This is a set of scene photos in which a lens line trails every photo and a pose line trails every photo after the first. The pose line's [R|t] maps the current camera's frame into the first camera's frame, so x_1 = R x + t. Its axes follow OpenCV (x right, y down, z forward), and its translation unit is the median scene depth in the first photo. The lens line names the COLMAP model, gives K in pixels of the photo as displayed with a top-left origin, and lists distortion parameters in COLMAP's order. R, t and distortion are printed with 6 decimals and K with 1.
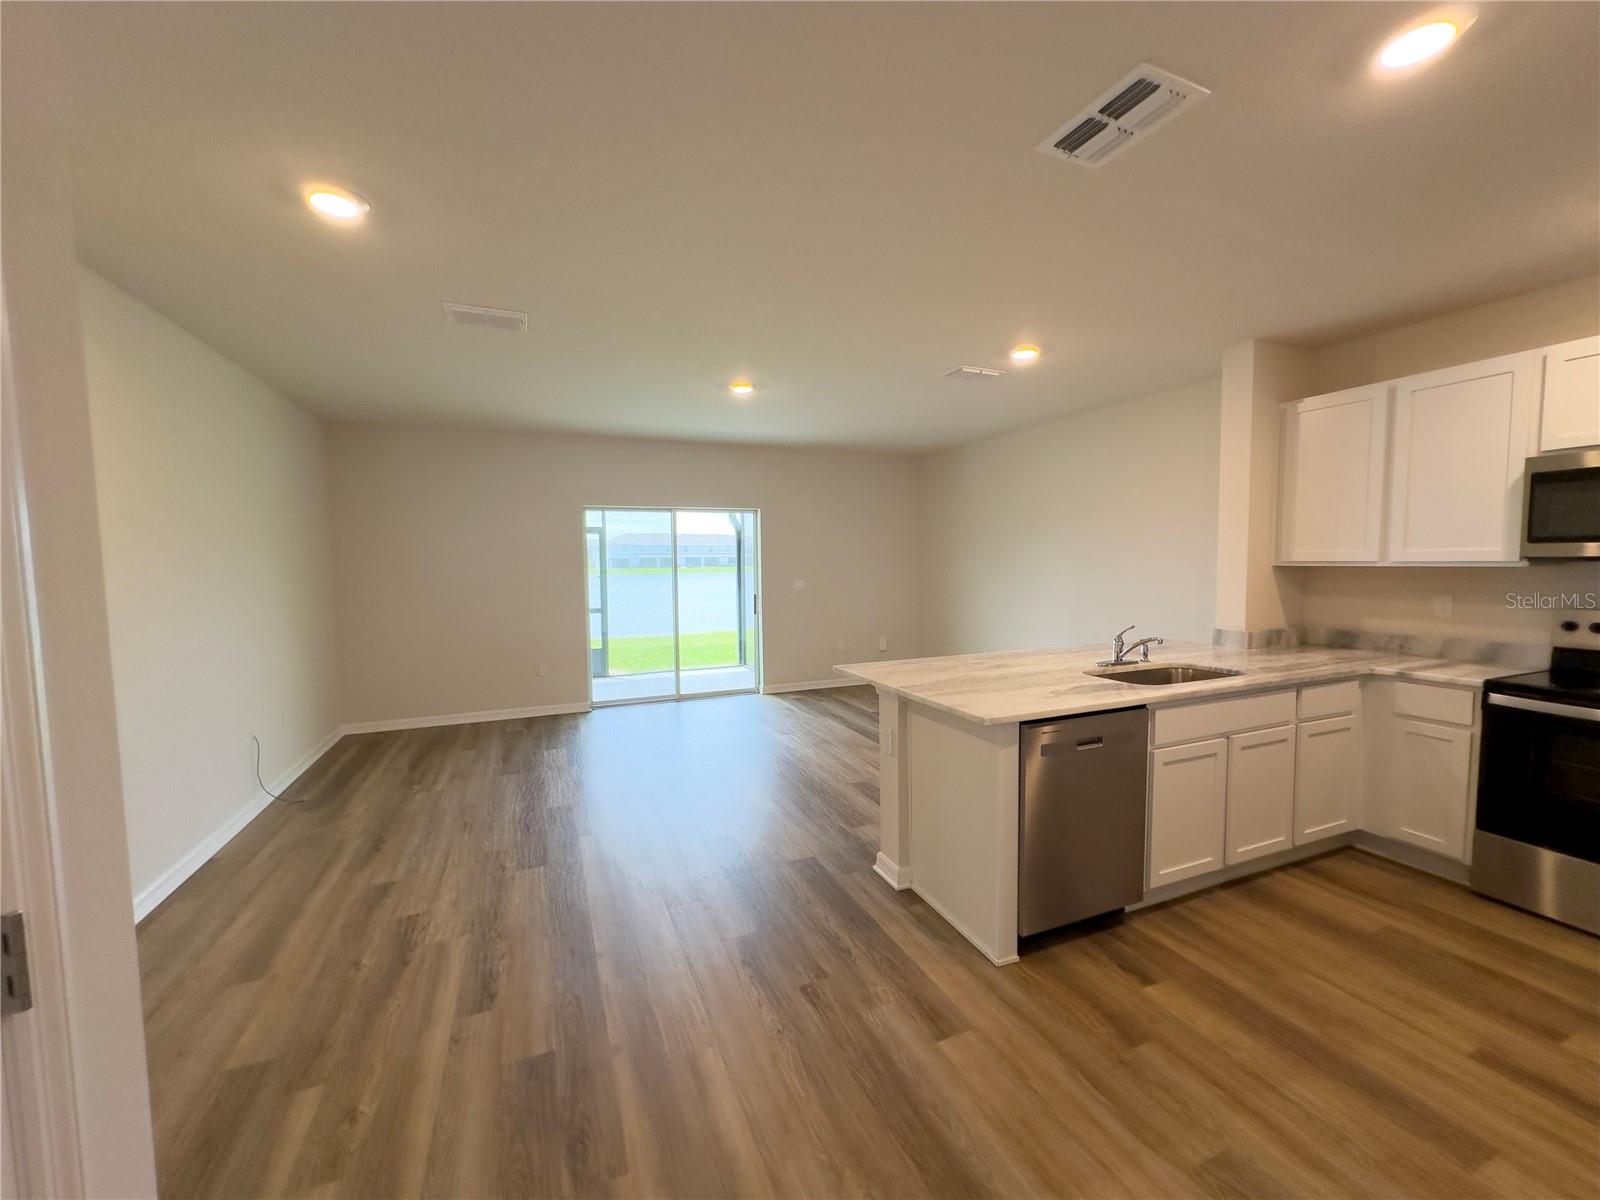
lens RADIAL K [[635.9, 0, 800.0], [0, 635.9, 600.0], [0, 0, 1]] dist [-0.001783, -0.000102]
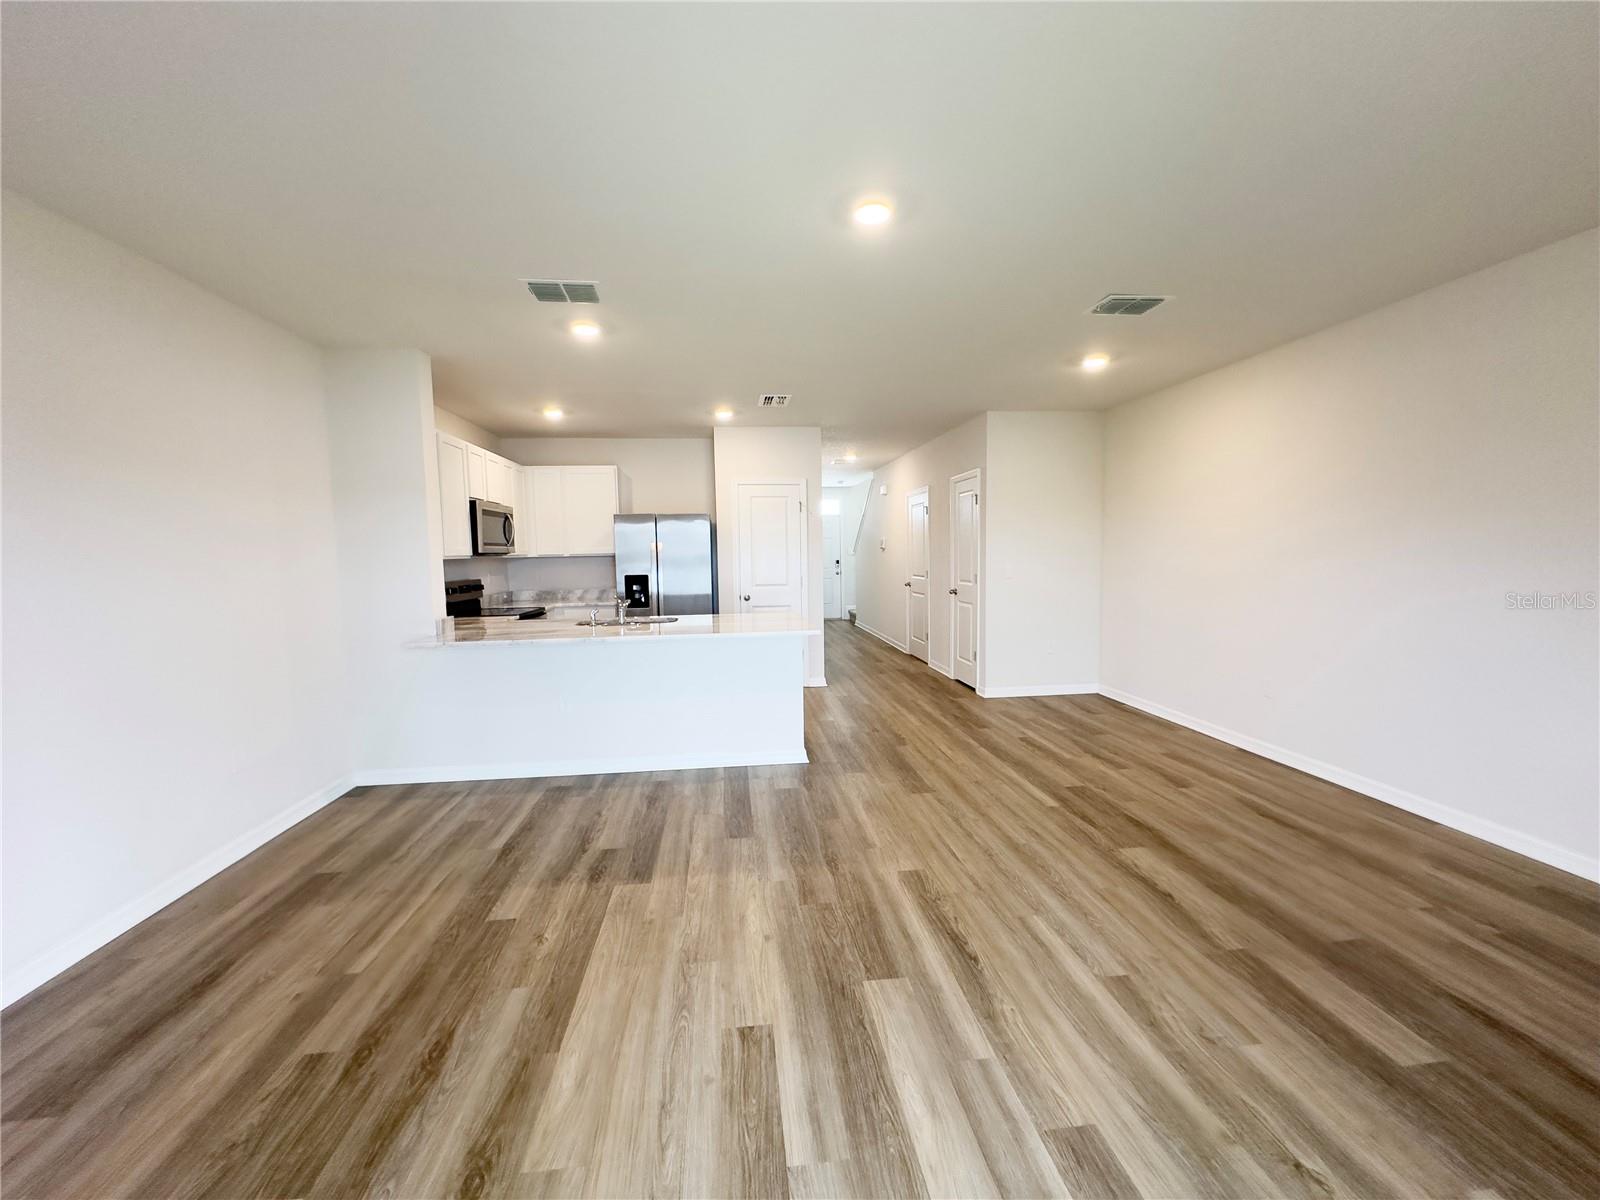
lens RADIAL K [[635.9, 0, 800.0], [0, 635.9, 600.0], [0, 0, 1]] dist [-0.001783, -0.000102]
pose [[-0.961414, 0.007976, 0.274991, -0.336513], [0.046965, 0.989665, 0.135493, -0.164520], [-0.271069, 0.143180, -0.951852, 3.002460]]
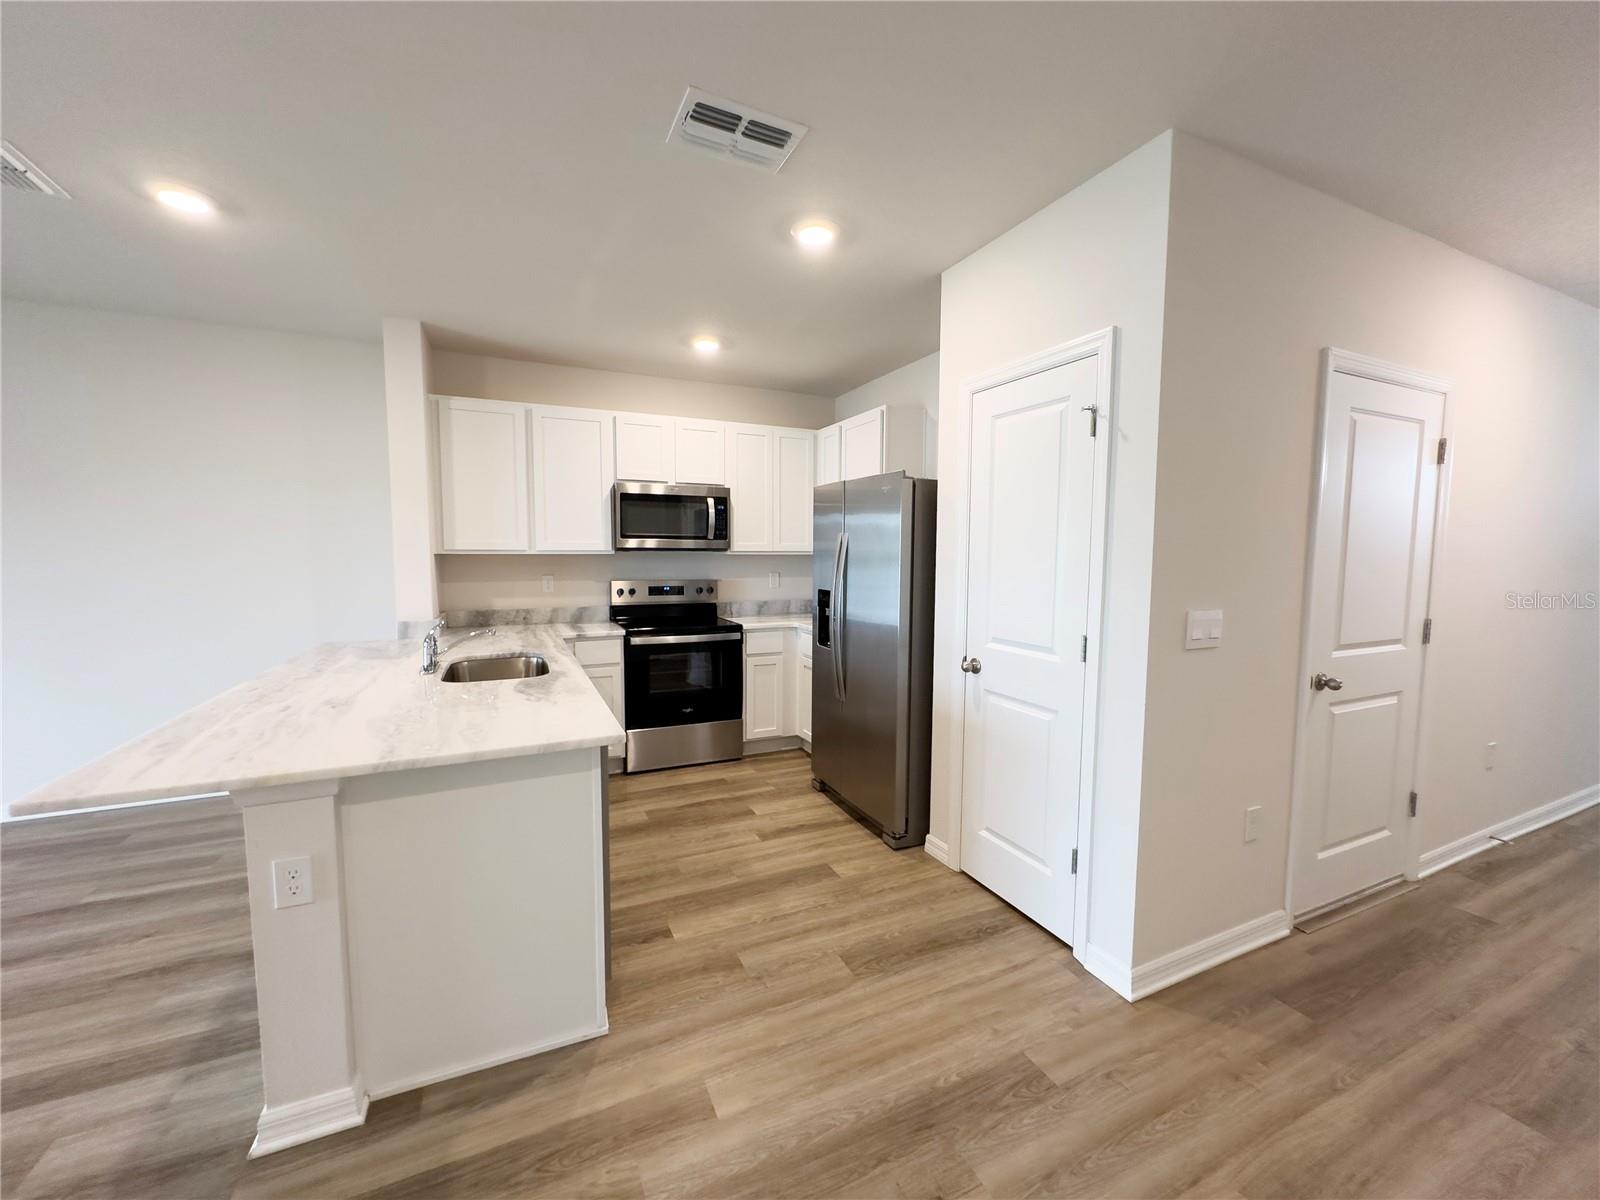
lens RADIAL K [[636.9, 0, 800.0], [0, 636.9, 600.0], [0, 0, 1]] dist [0.000287, 0.000676]
pose [[-0.038186, -0.067674, 0.996976, -0.480576], [0.061493, 0.995654, 0.069939, -0.025786], [-0.997377, 0.063978, -0.033858, 0.734557]]
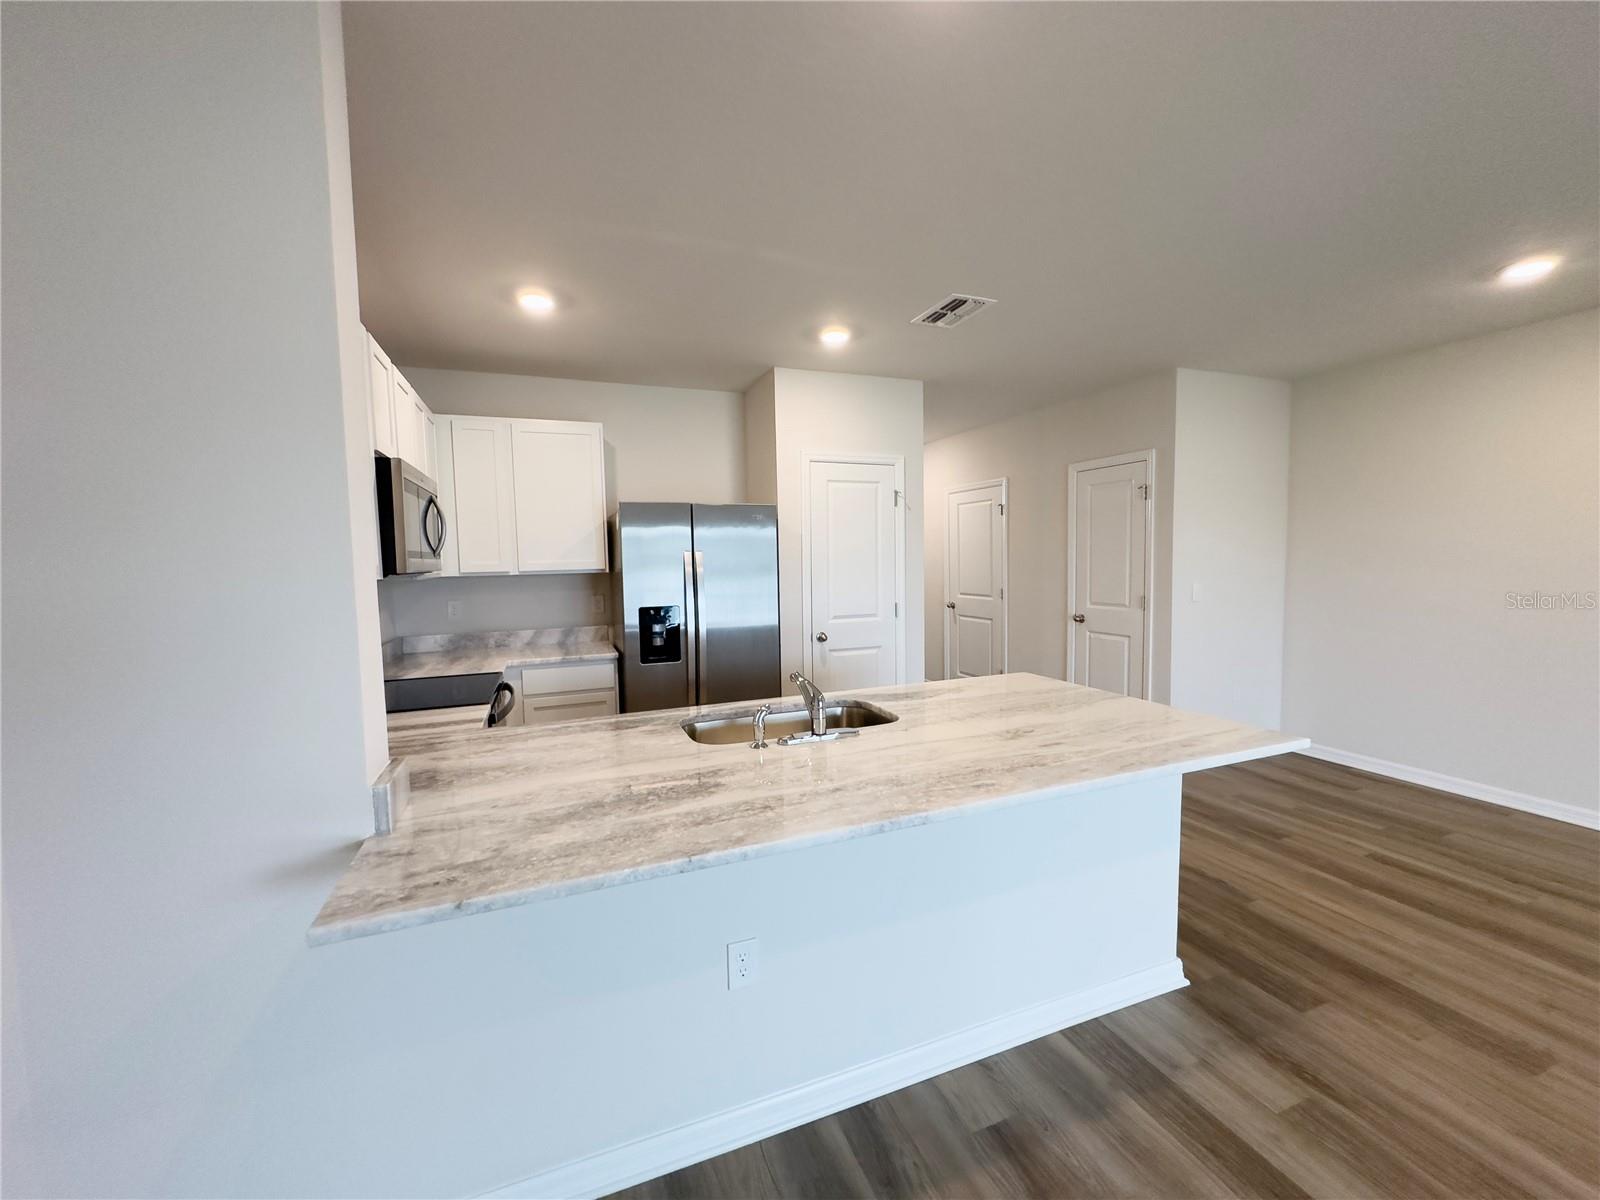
lens RADIAL K [[635.9, 0, 800.0], [0, 635.9, 600.0], [0, 0, 1]] dist [-0.001783, -0.000102]
pose [[-0.999368, 0.029186, 0.020276, 0.686743], [0.031609, 0.990775, 0.131779, -0.150227], [-0.016243, 0.132337, -0.991072, 2.170601]]
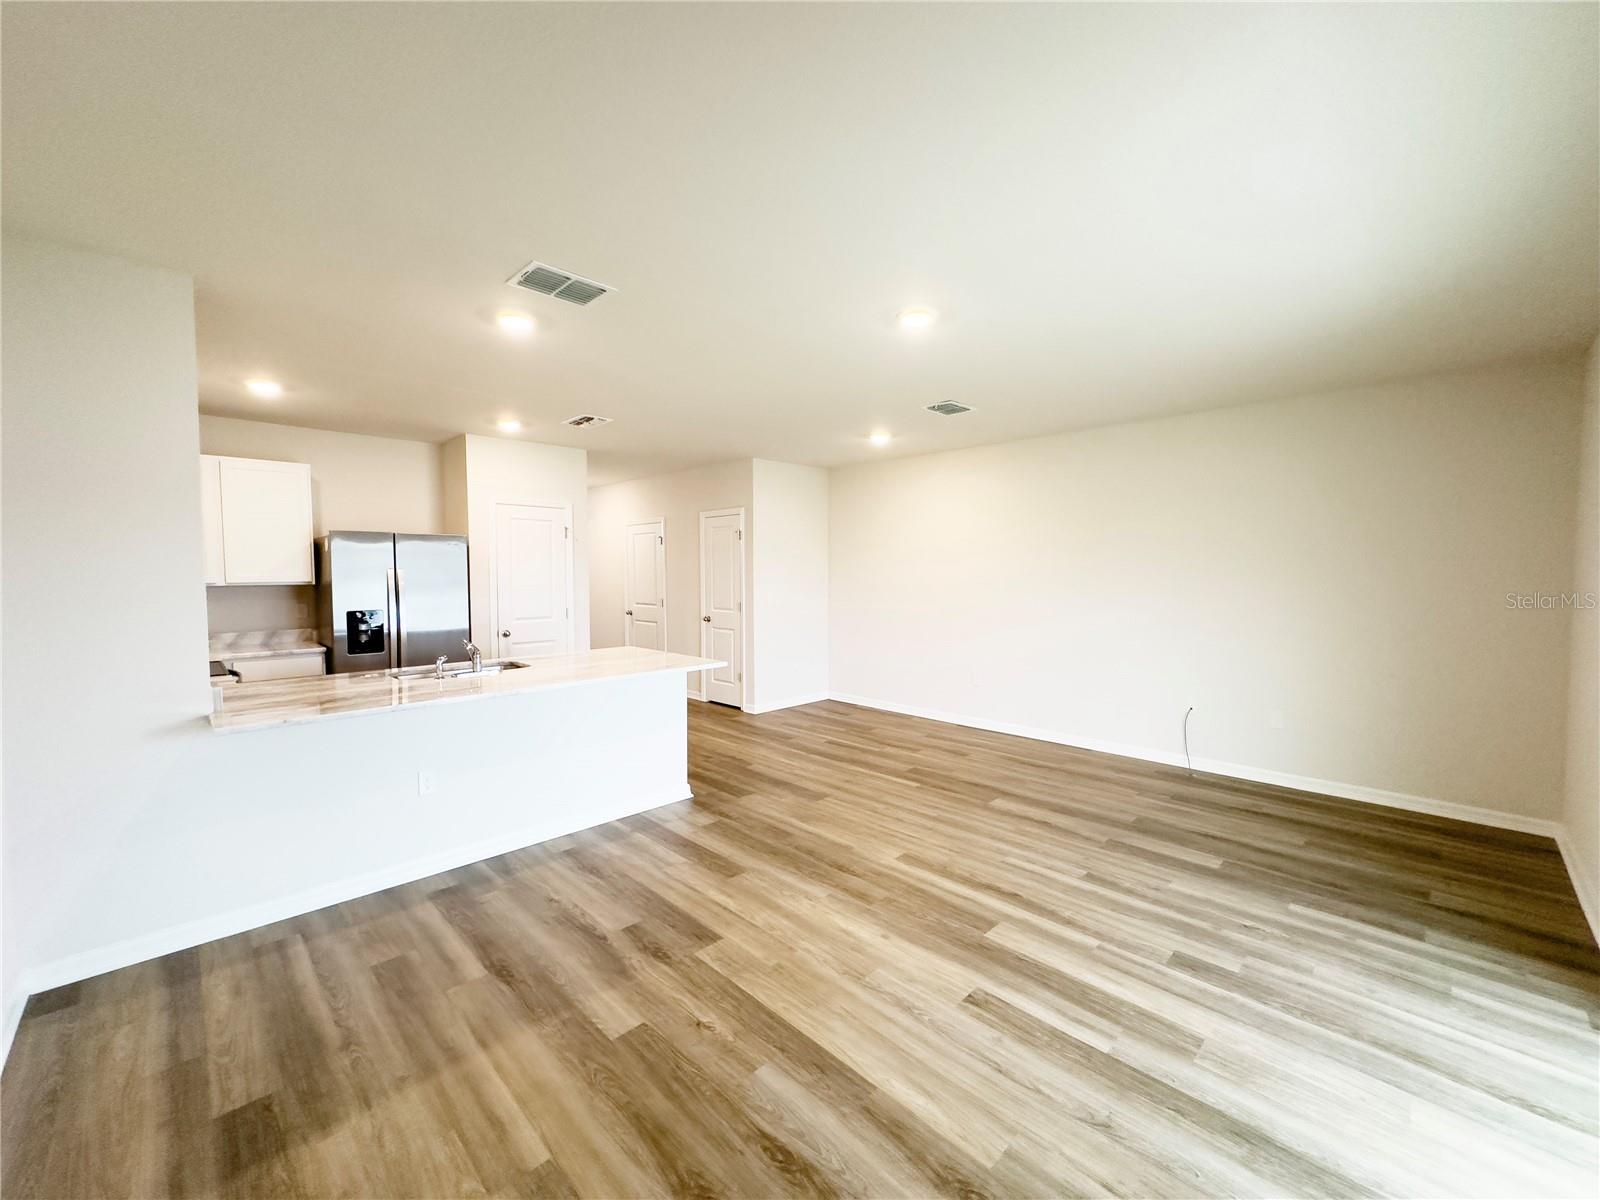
lens RADIAL K [[635.9, 0, 800.0], [0, 635.9, 600.0], [0, 0, 1]] dist [-0.001783, -0.000102]
pose [[-0.925513, 0.032046, -0.377356, 0.537560], [-0.010884, 0.993751, 0.111086, -0.216493], [0.378558, 0.106919, -0.919381, 3.048002]]
